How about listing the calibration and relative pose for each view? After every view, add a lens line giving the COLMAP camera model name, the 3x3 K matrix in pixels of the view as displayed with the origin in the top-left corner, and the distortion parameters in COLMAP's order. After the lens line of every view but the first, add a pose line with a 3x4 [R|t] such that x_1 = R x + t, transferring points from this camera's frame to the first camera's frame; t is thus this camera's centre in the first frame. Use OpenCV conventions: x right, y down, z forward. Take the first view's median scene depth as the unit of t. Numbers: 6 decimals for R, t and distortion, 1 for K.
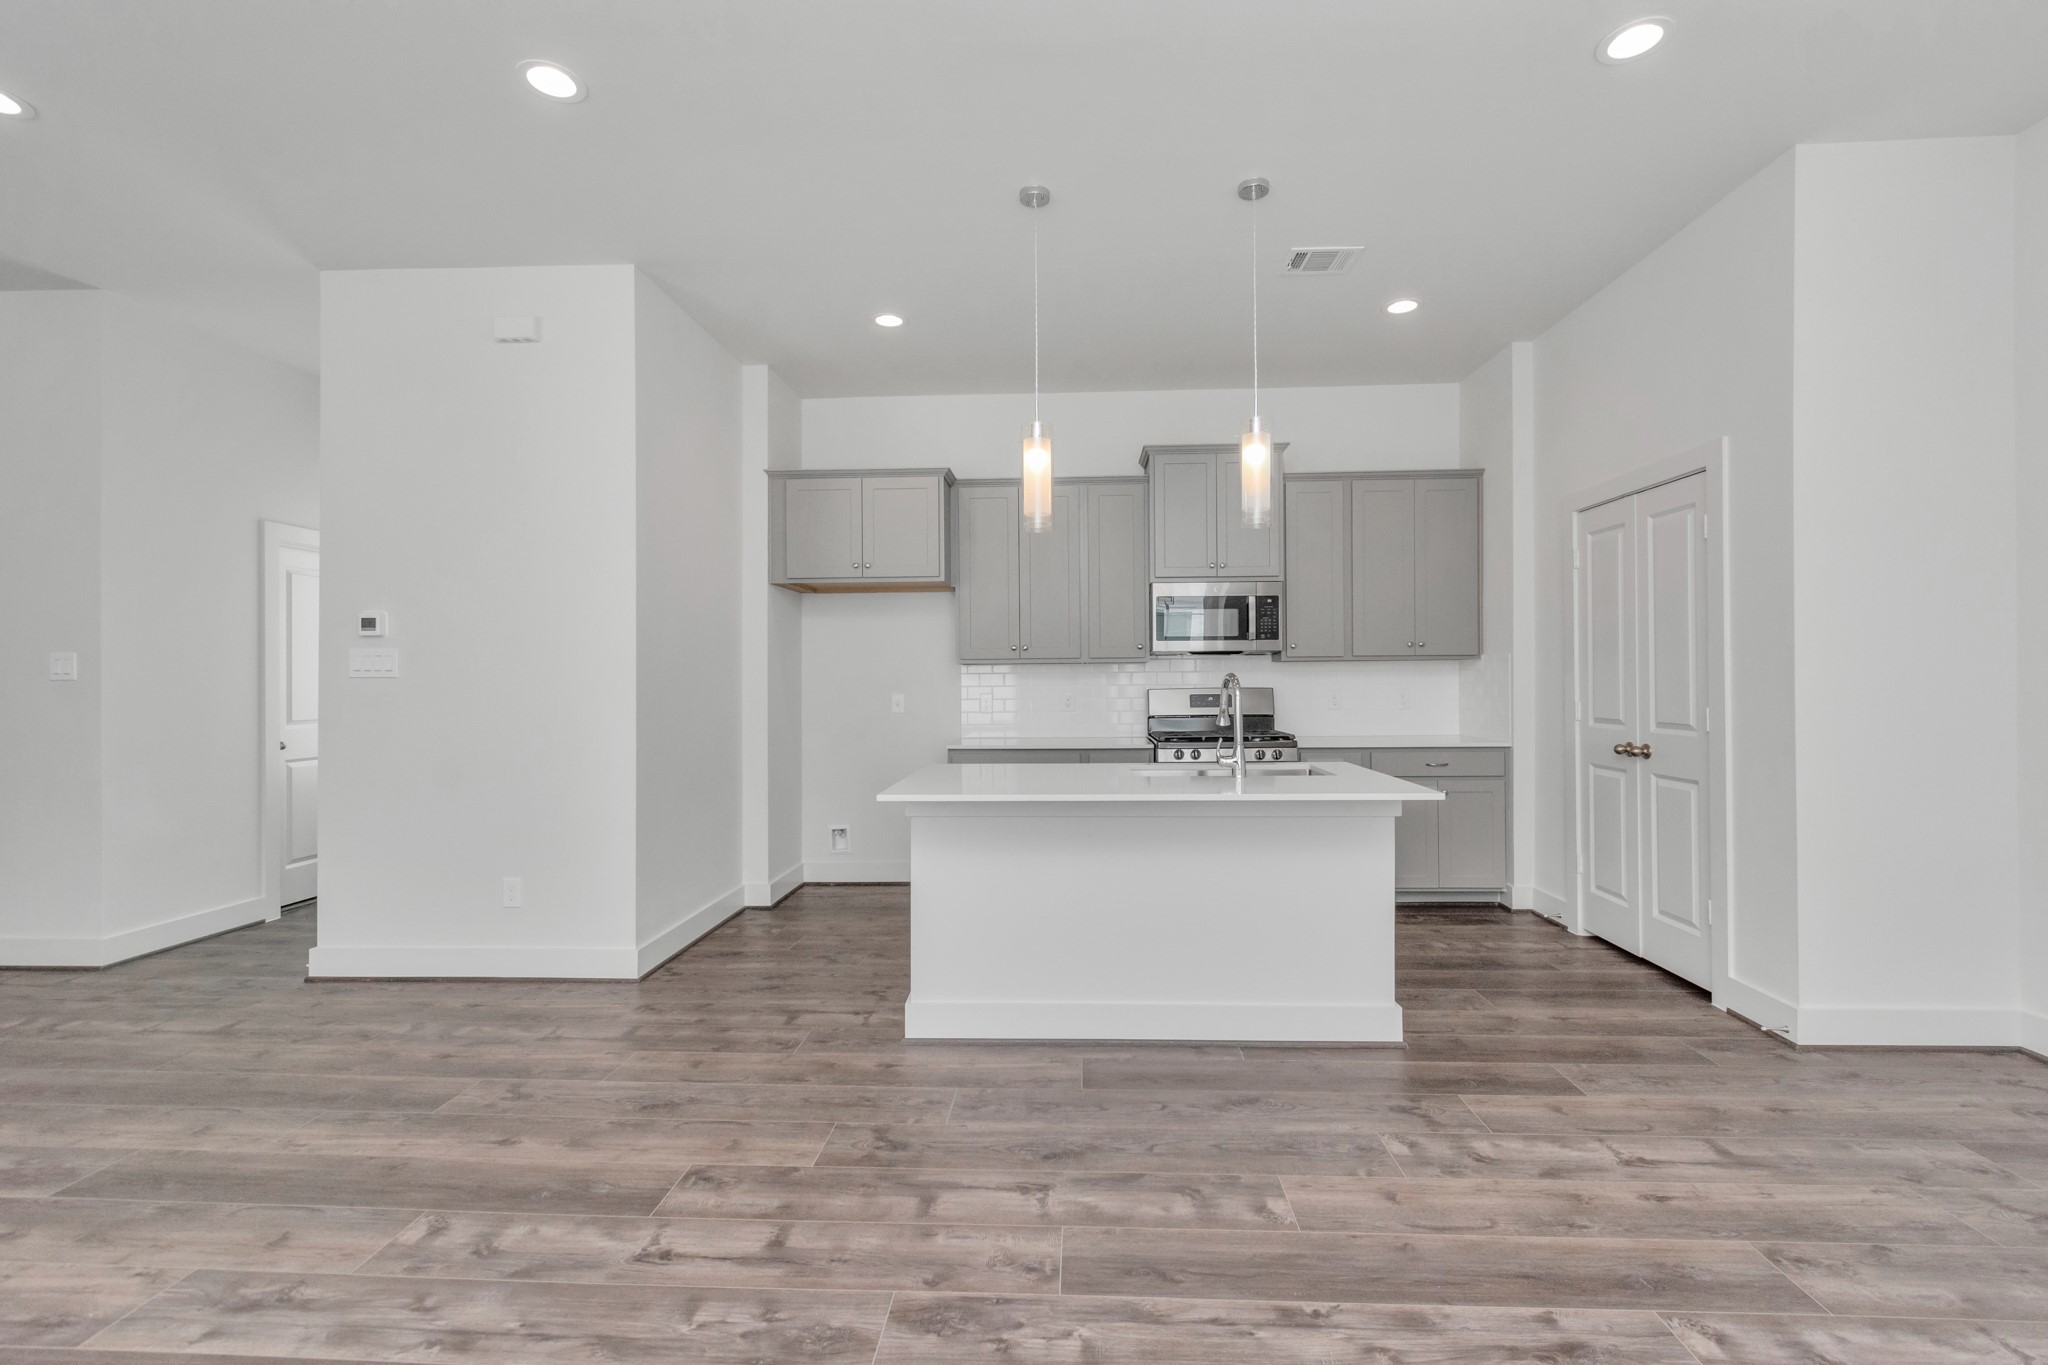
lens RADIAL K [[859.1, 0, 1024.9], [0, 859.1, 673.0], [0, 0, 1]] dist [0.000550, -0.001134]
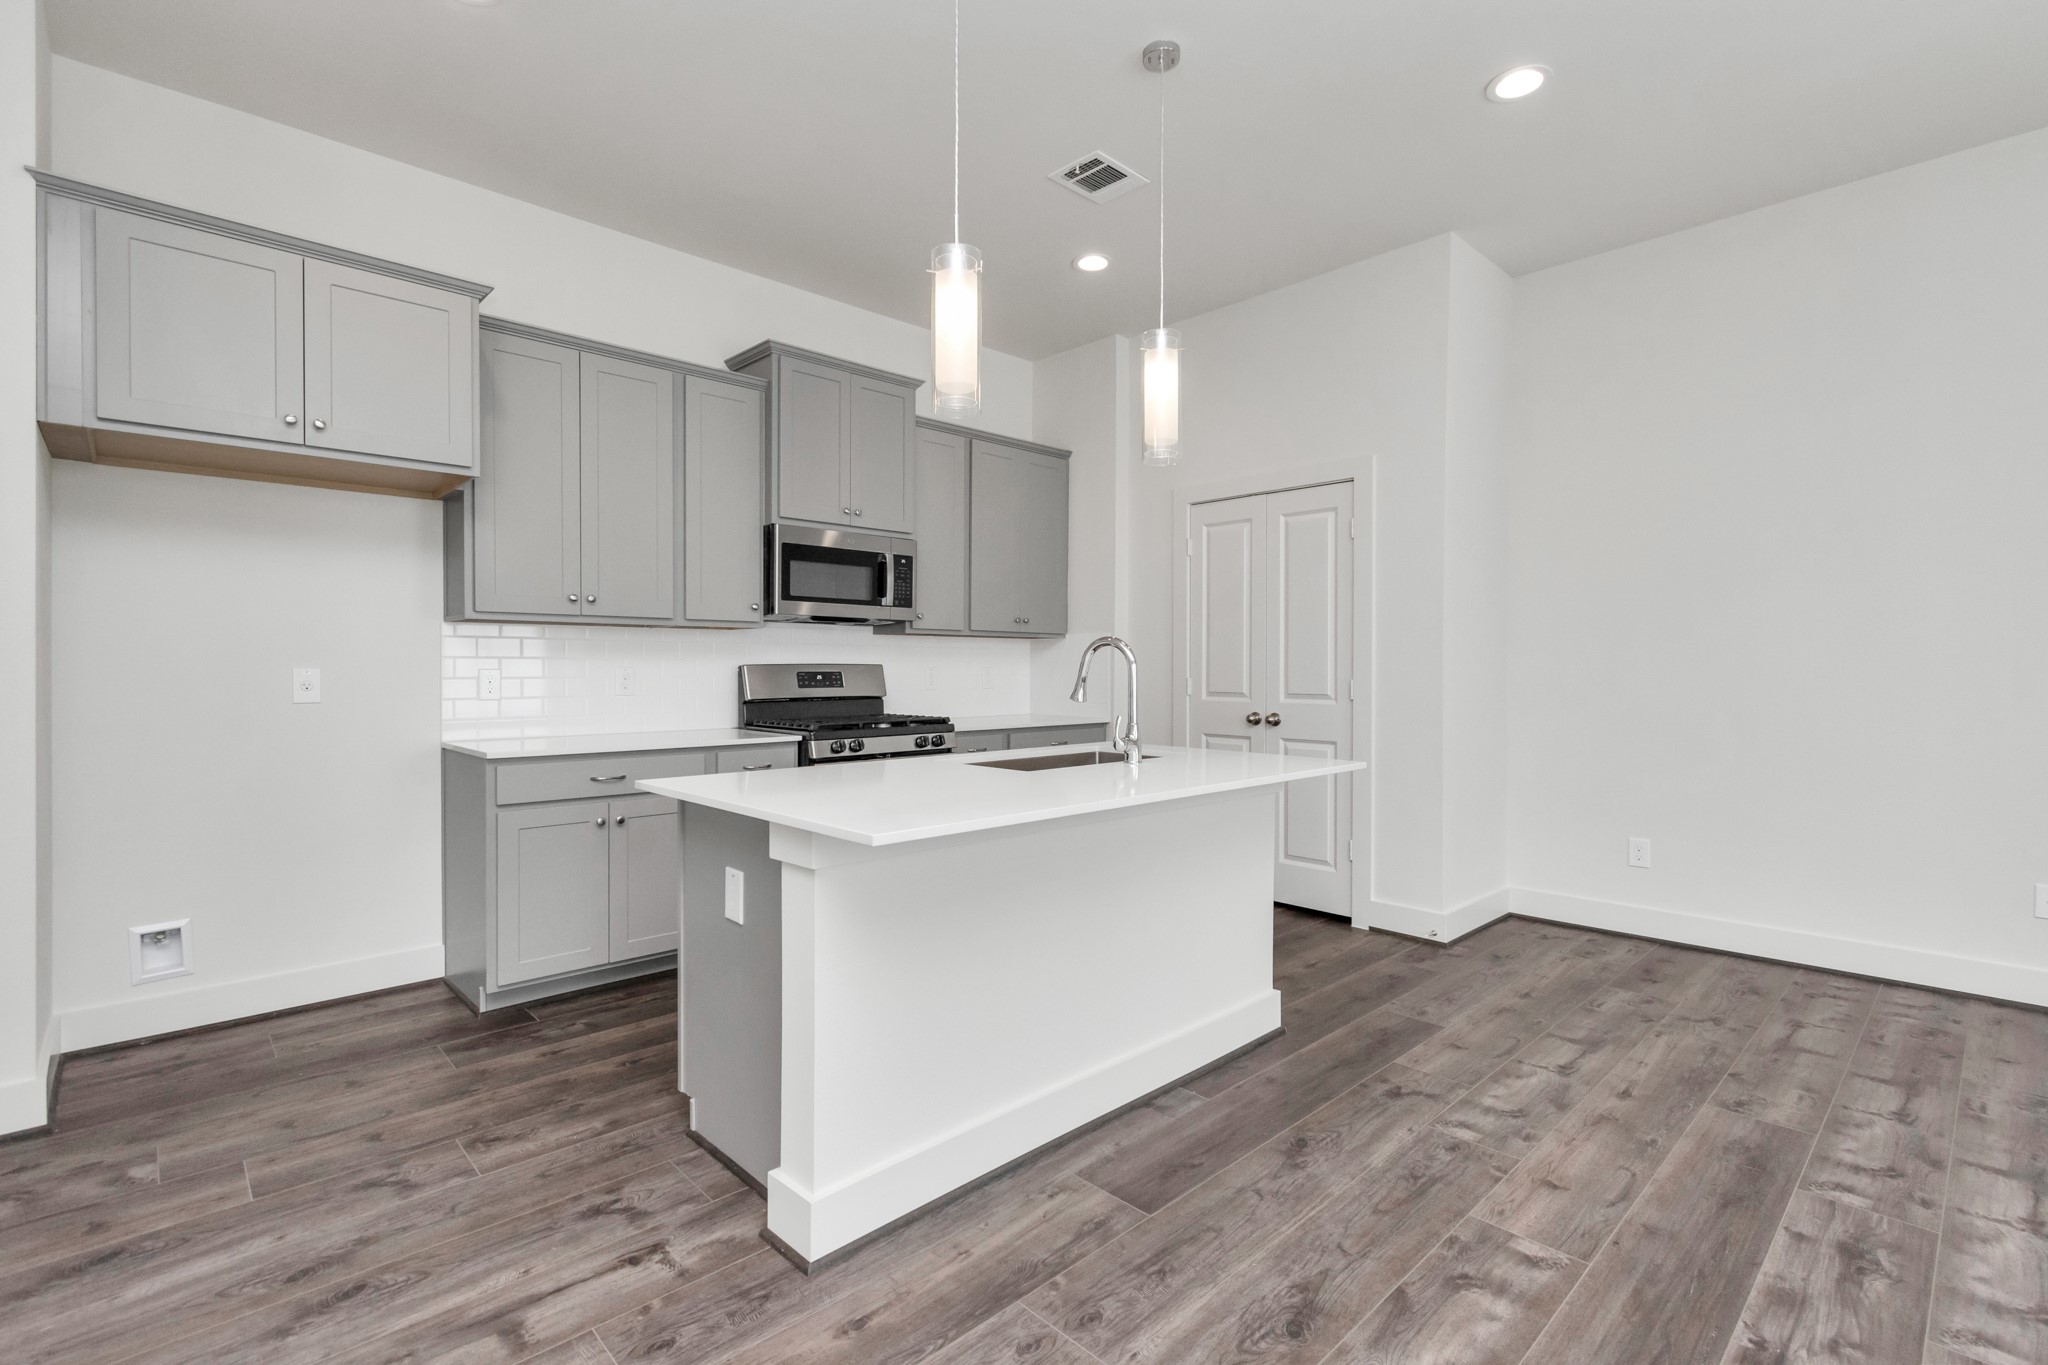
lens RADIAL K [[906.8, 0, 1034.5], [0, 906.8, 667.2], [0, 0, 1]] dist [0.005165, -0.003256]
pose [[0.700289, 0.009808, 0.713792, -0.465449], [-0.012808, 0.999917, -0.001174, 0.035011], [-0.713744, -0.008320, 0.700357, 0.484397]]
